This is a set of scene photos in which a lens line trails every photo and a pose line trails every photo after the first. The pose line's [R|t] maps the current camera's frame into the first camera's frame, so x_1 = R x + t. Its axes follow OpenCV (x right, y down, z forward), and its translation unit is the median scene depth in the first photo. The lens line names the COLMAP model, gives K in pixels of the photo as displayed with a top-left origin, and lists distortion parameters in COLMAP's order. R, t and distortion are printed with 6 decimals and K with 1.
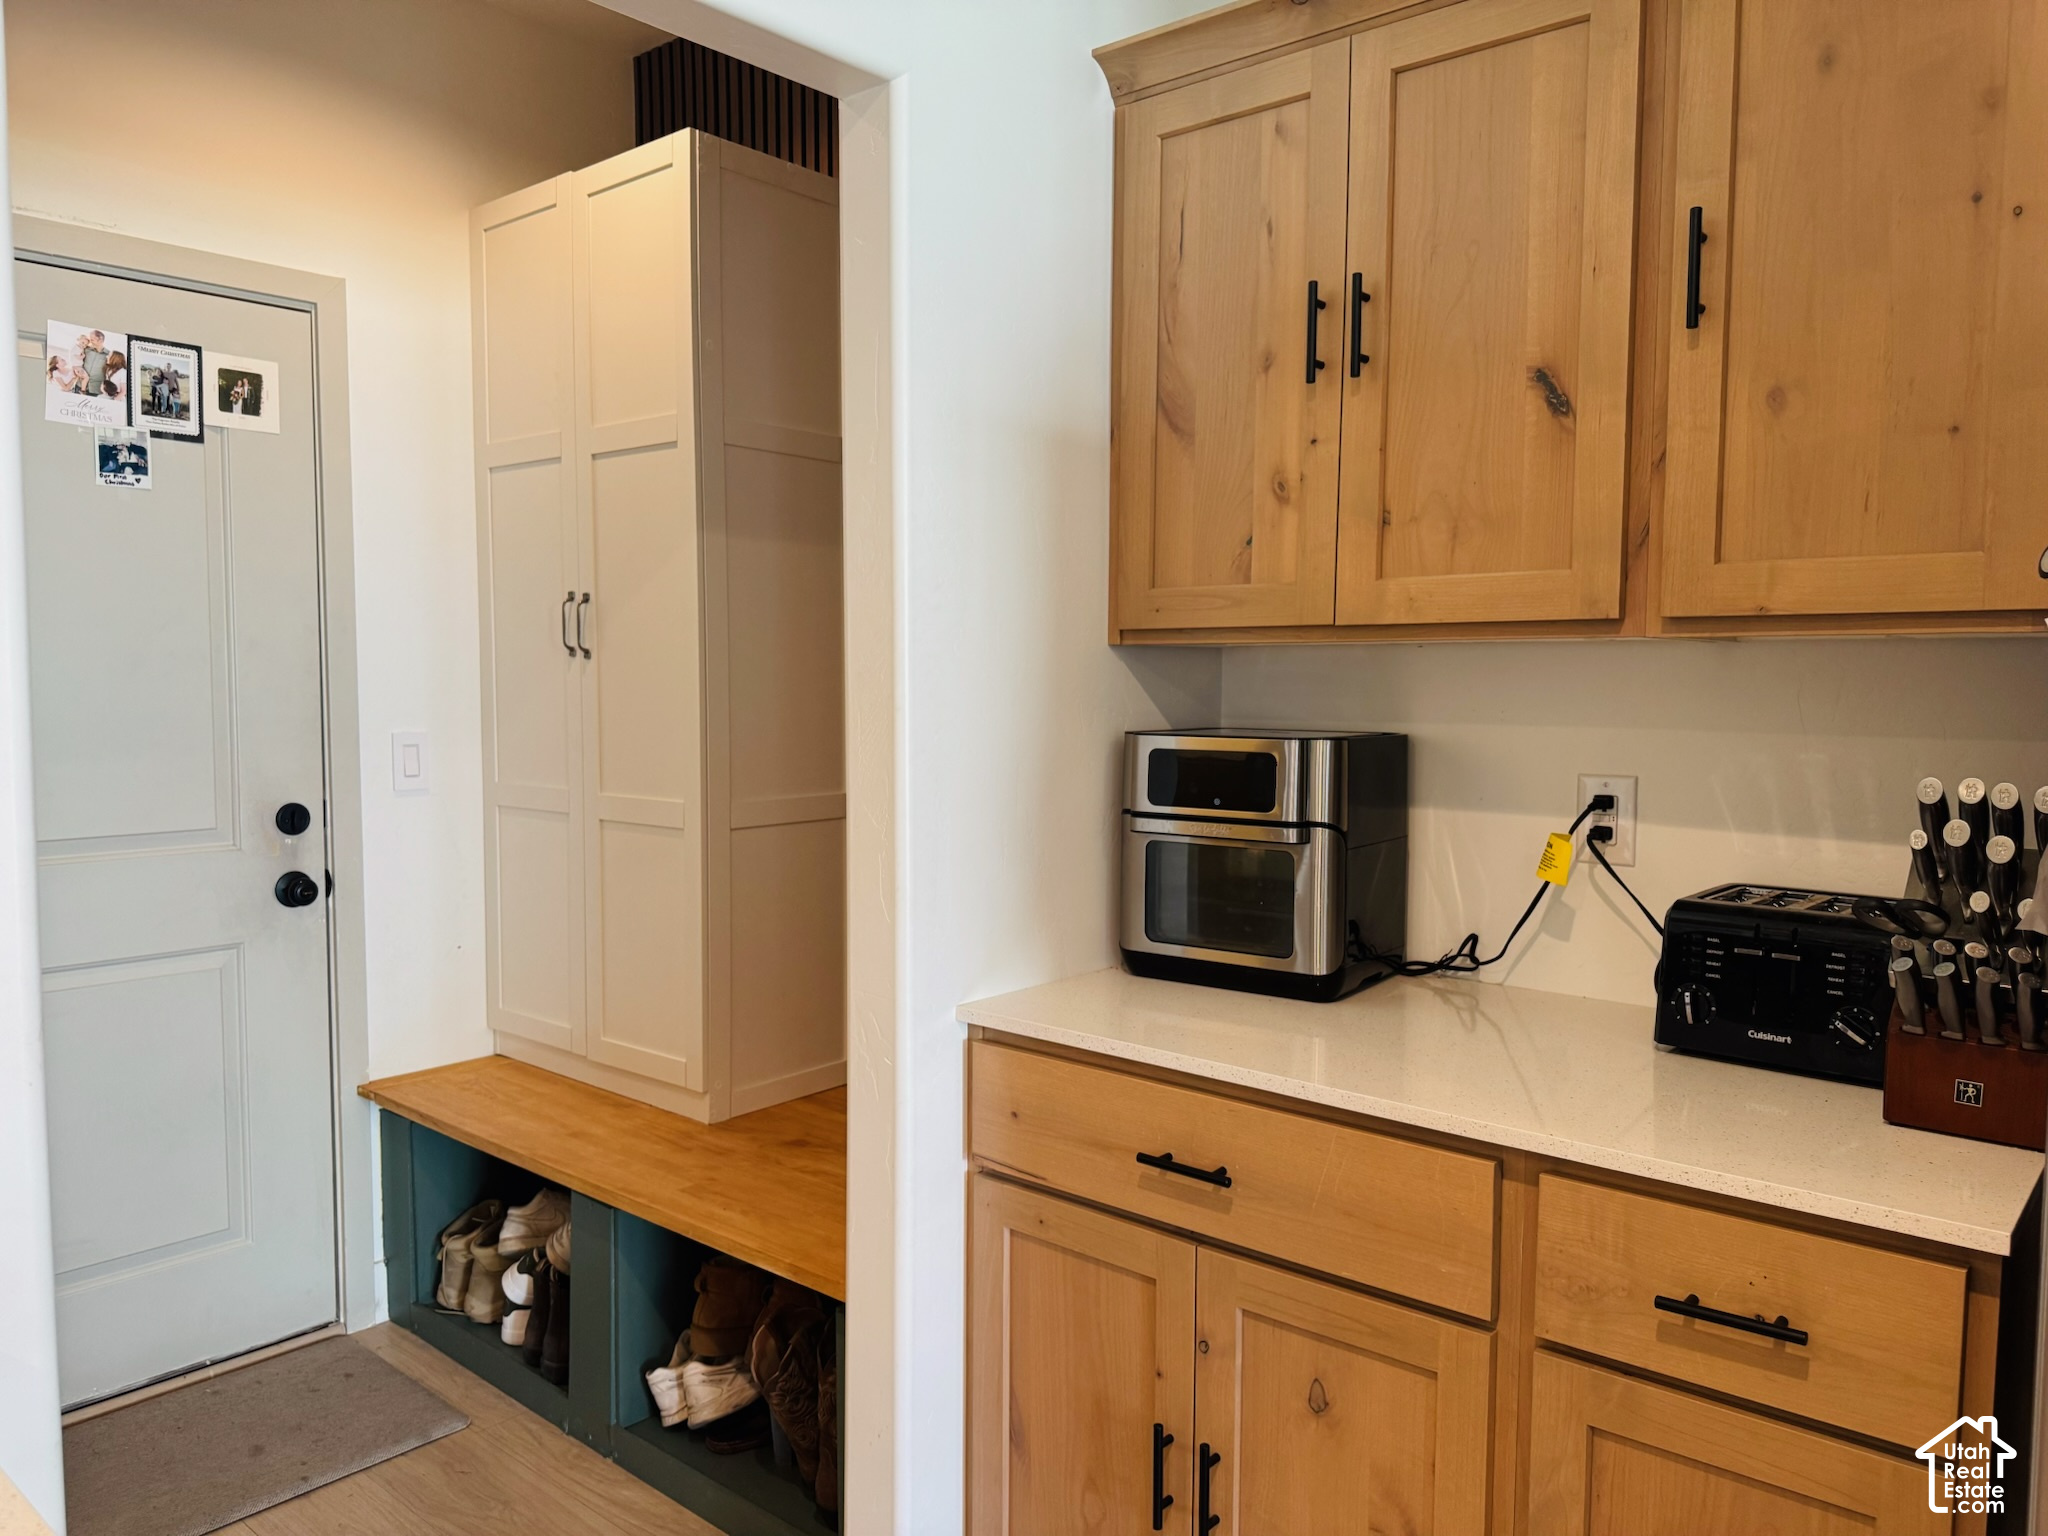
lens RADIAL K [[1444.3, 0, 1028.1], [0, 1444.3, 772.5], [0, 0, 1]] dist [0.055977, -0.073181]
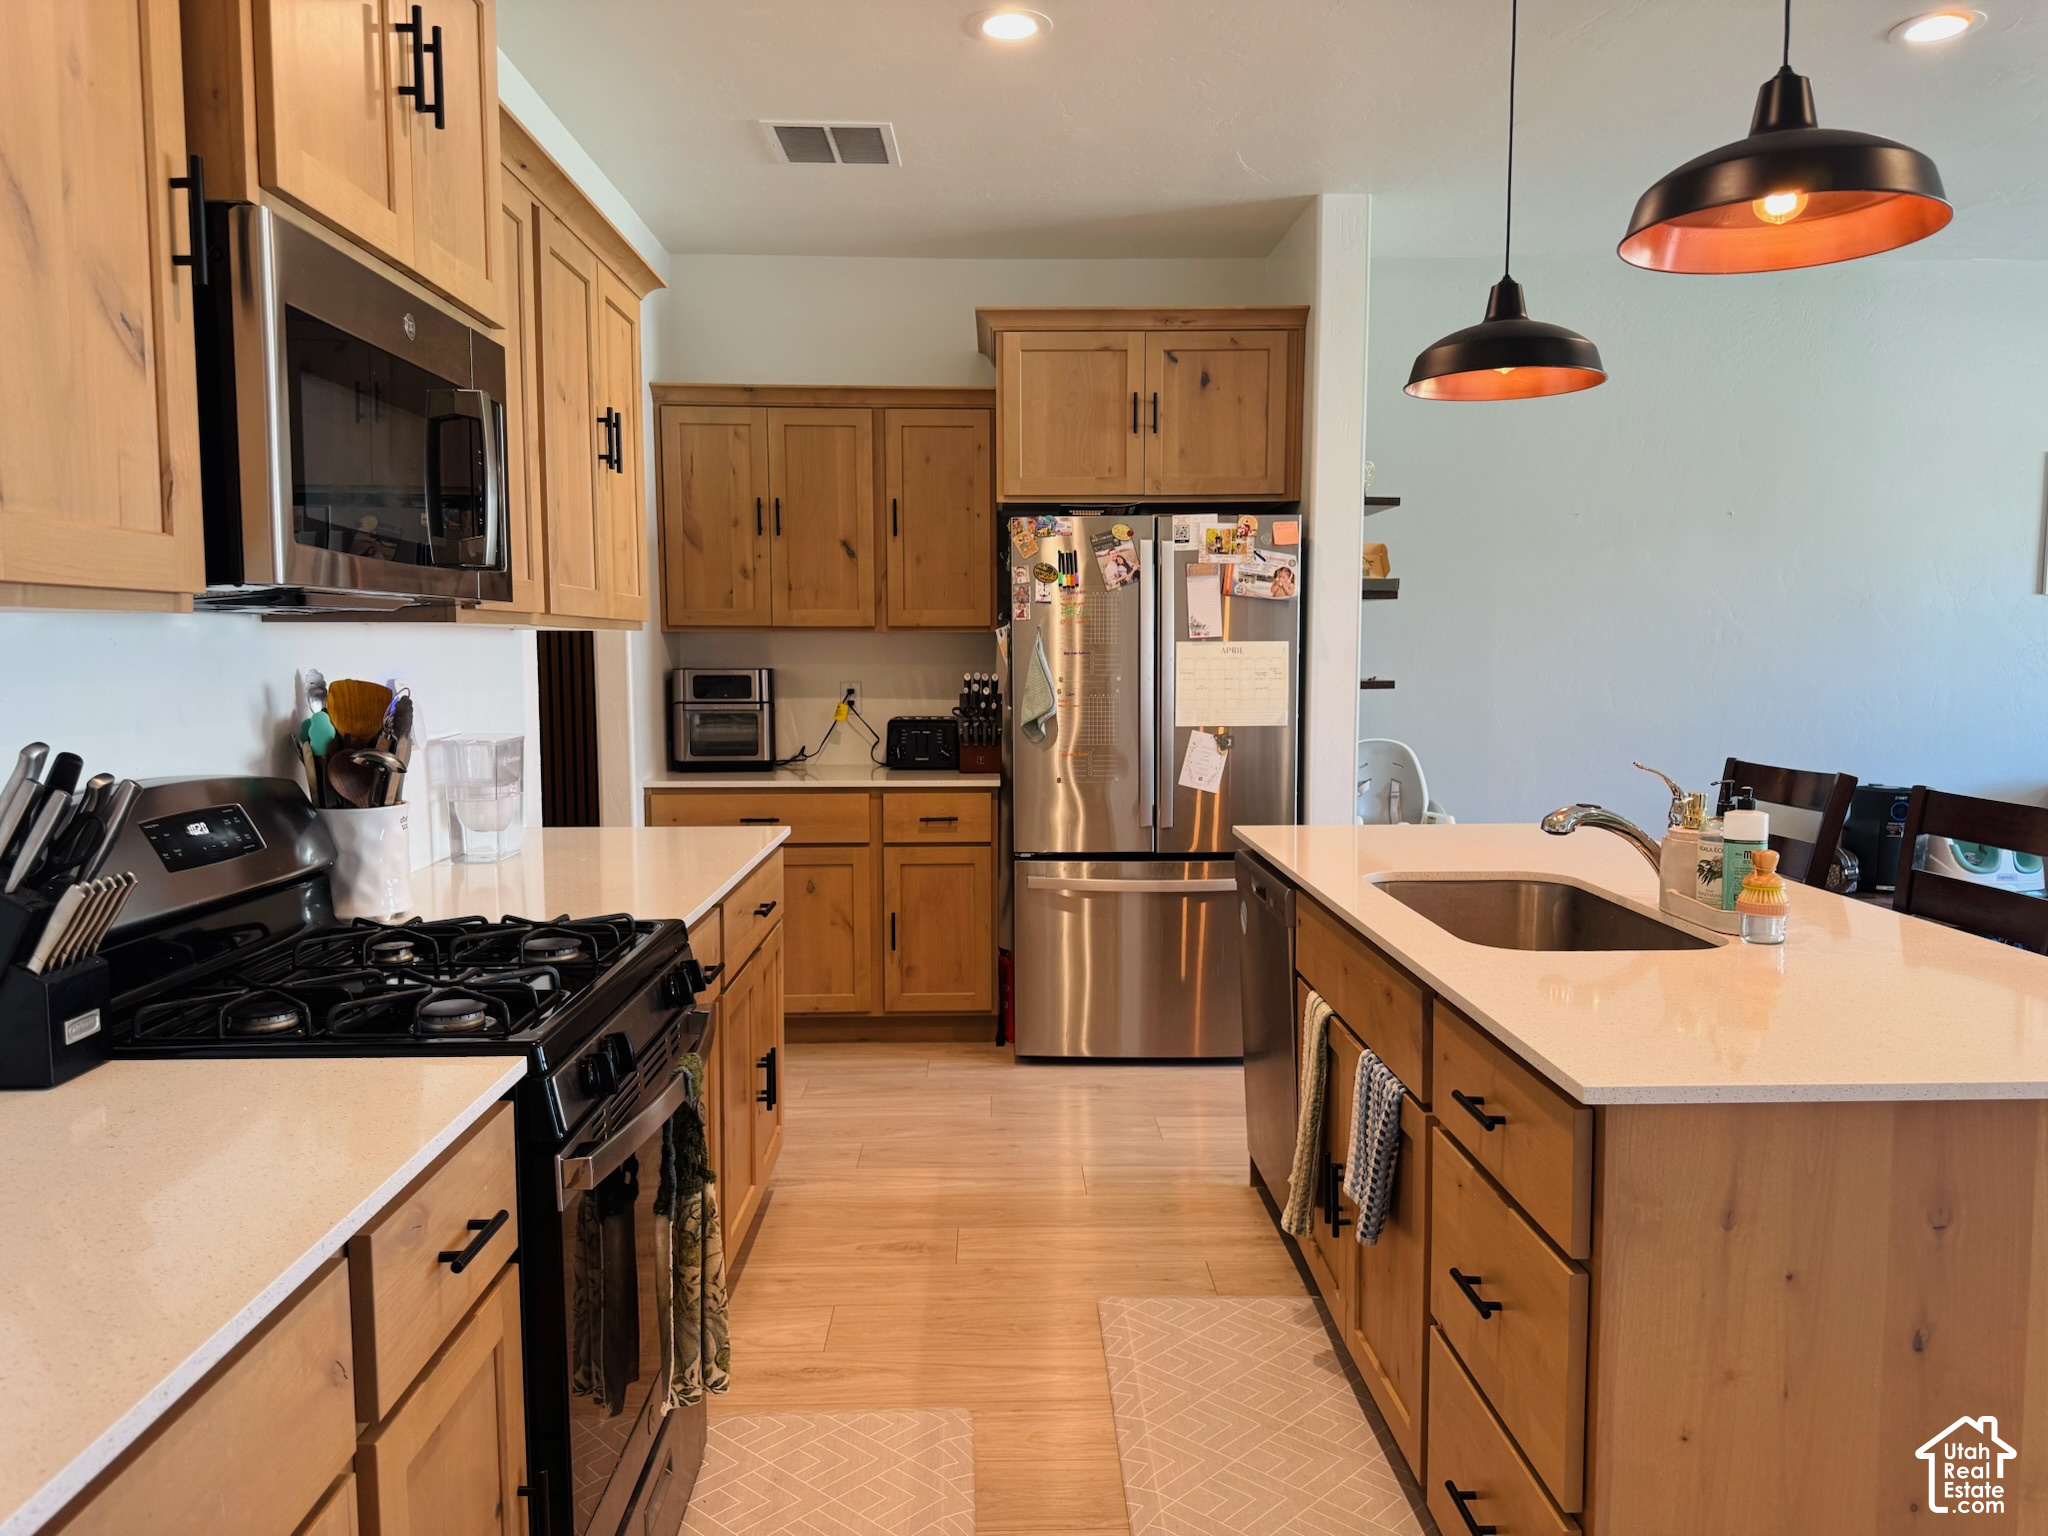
lens RADIAL K [[1444.3, 0, 1028.1], [0, 1444.3, 772.5], [0, 0, 1]] dist [0.055977, -0.073181]
pose [[0.737344, -0.063321, 0.672543, -1.267866], [0.048941, 0.997988, 0.040306, 0.083977], [-0.673742, 0.003196, 0.738960, -1.304723]]
